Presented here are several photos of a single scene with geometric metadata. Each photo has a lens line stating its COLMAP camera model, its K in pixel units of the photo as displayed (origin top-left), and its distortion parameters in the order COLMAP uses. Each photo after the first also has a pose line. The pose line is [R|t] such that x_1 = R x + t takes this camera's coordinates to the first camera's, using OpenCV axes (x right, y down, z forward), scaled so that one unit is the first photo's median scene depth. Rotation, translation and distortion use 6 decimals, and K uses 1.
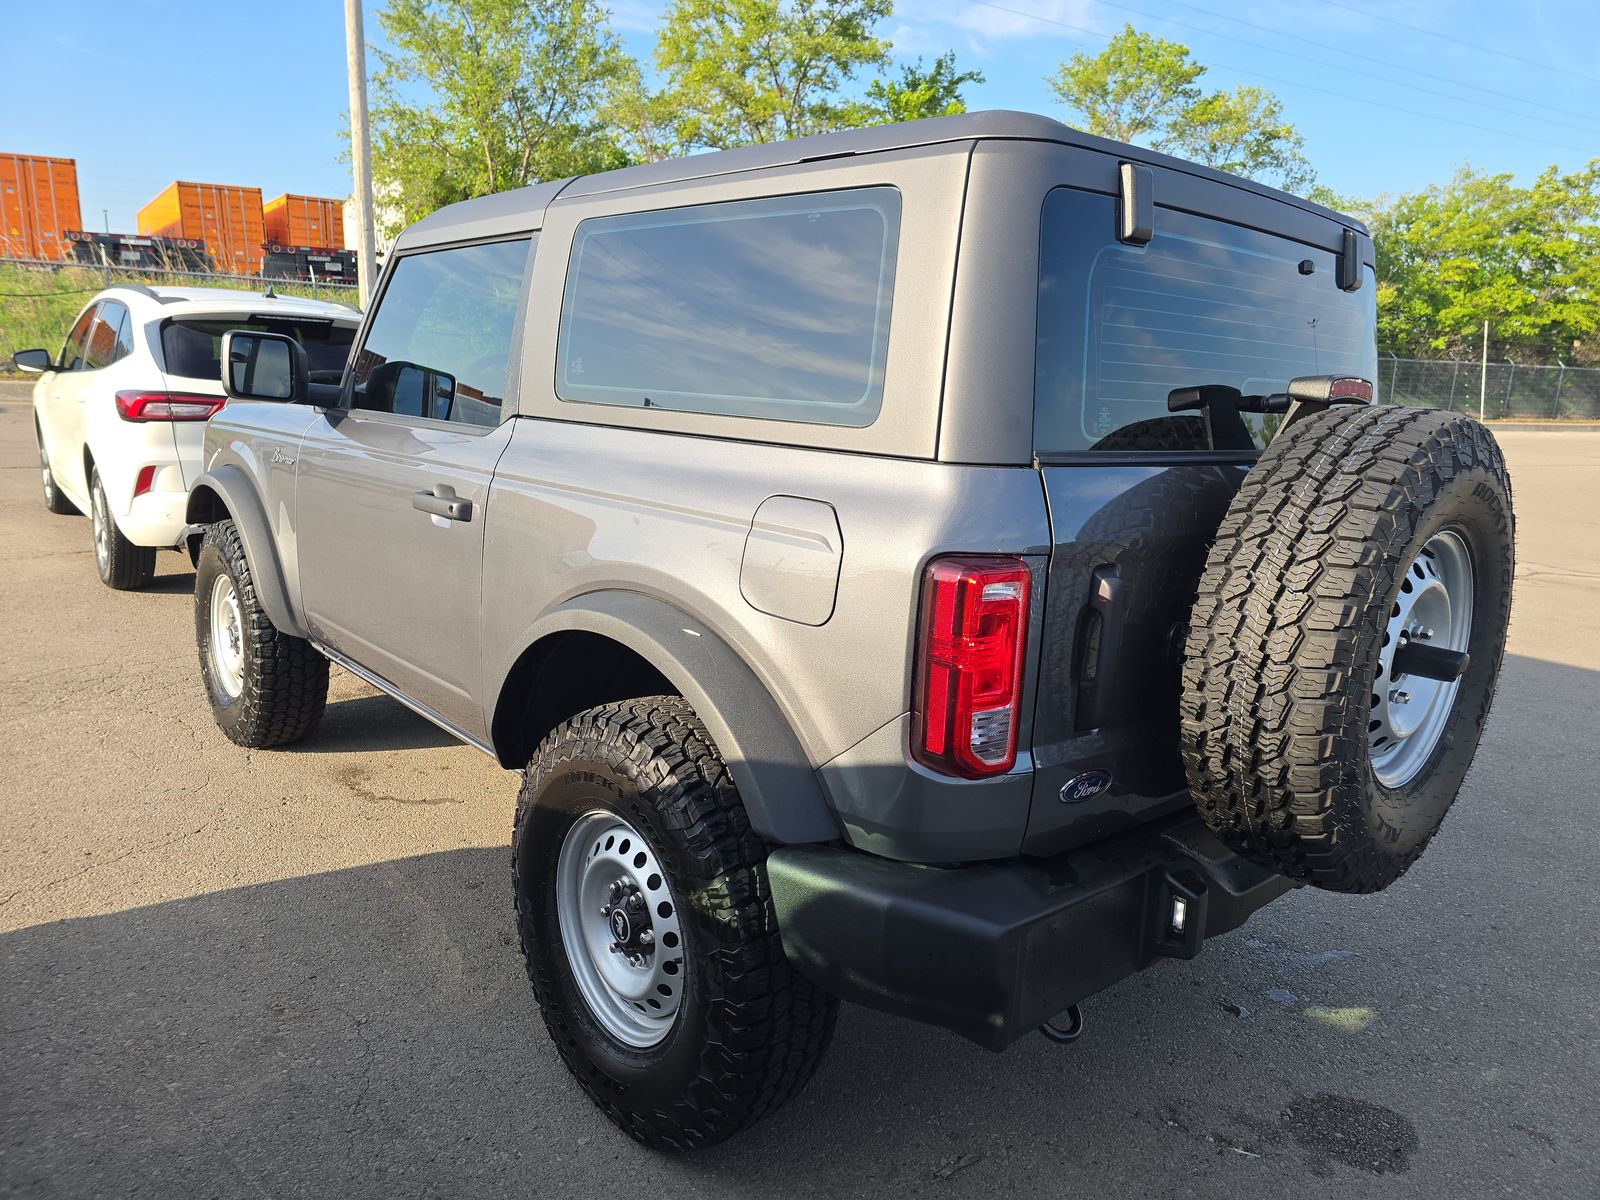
lens RADIAL K [[1106.5, 0, 800.0], [0, 1106.5, 600.0], [0, 0, 1]] dist [0.091232, -0.096610]
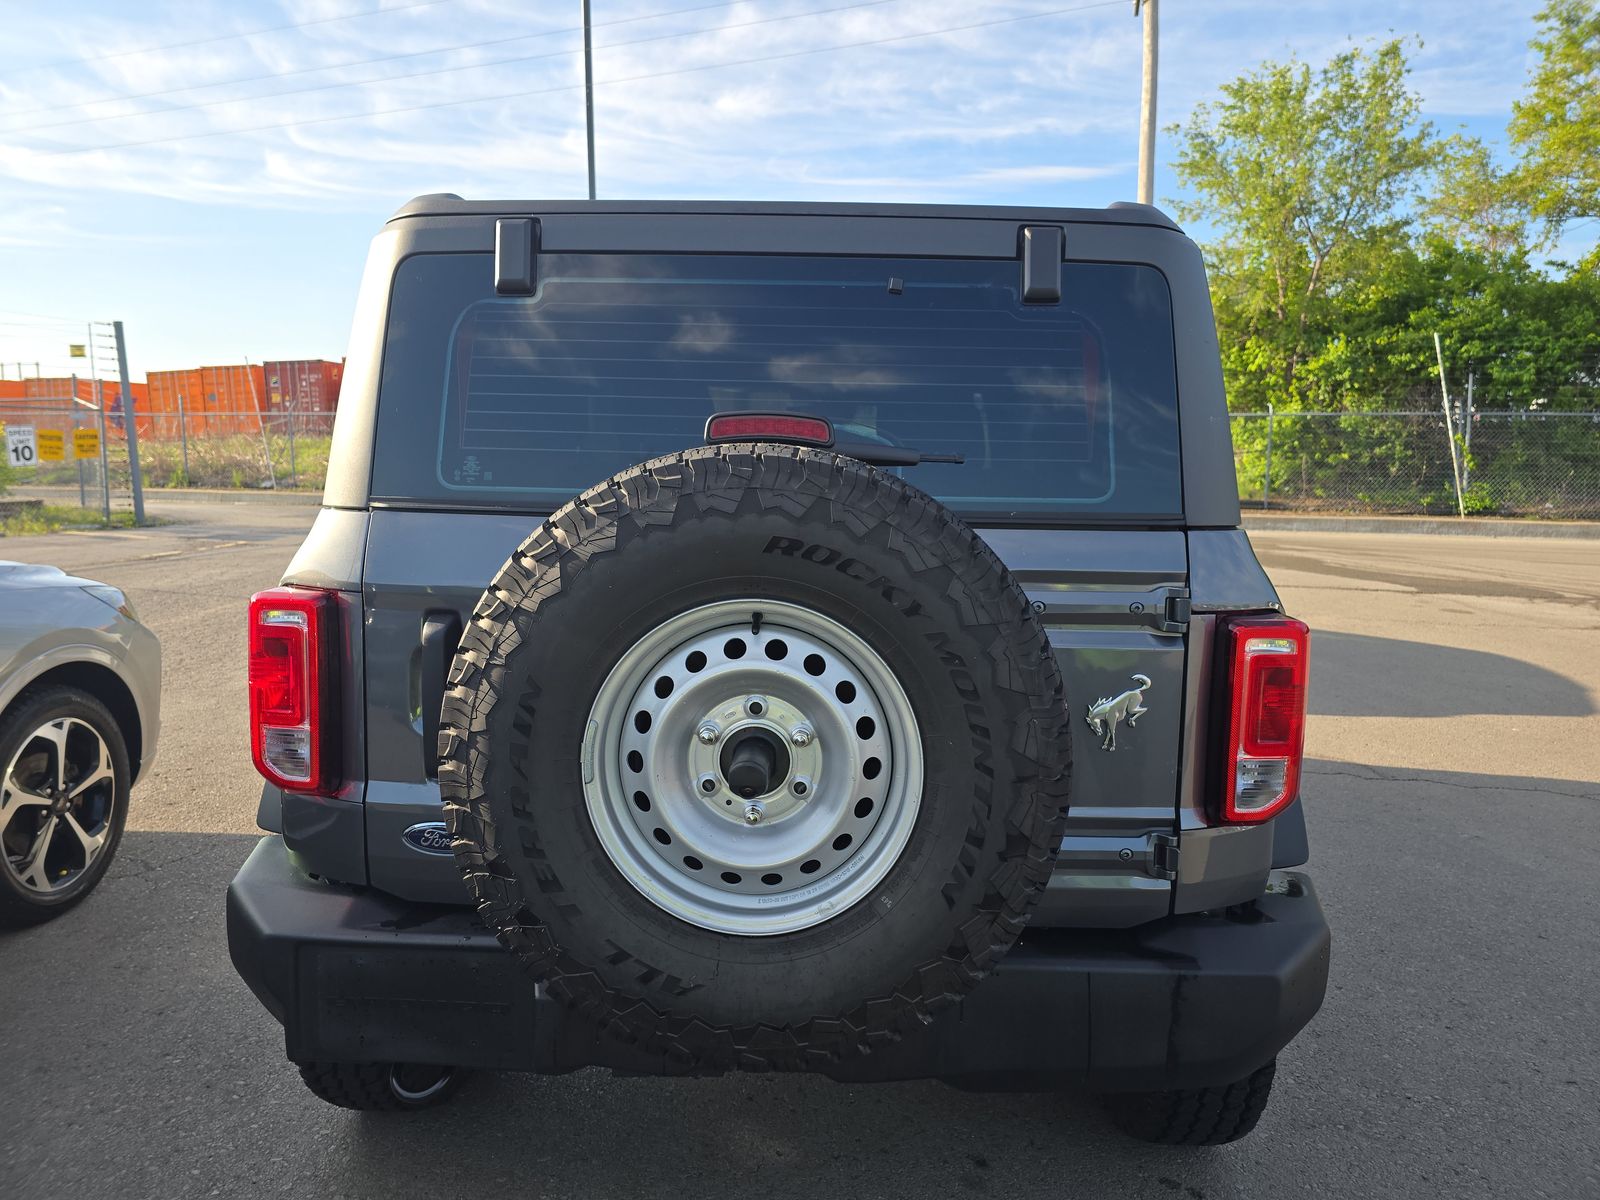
lens RADIAL K [[1106.5, 0, 800.0], [0, 1106.5, 600.0], [0, 0, 1]] dist [0.091232, -0.096610]
pose [[0.691416, 0.044428, -0.721089, 0.161753], [-0.127677, 0.989911, -0.061433, -0.002665], [0.711085, 0.134543, 0.690113, 0.071036]]
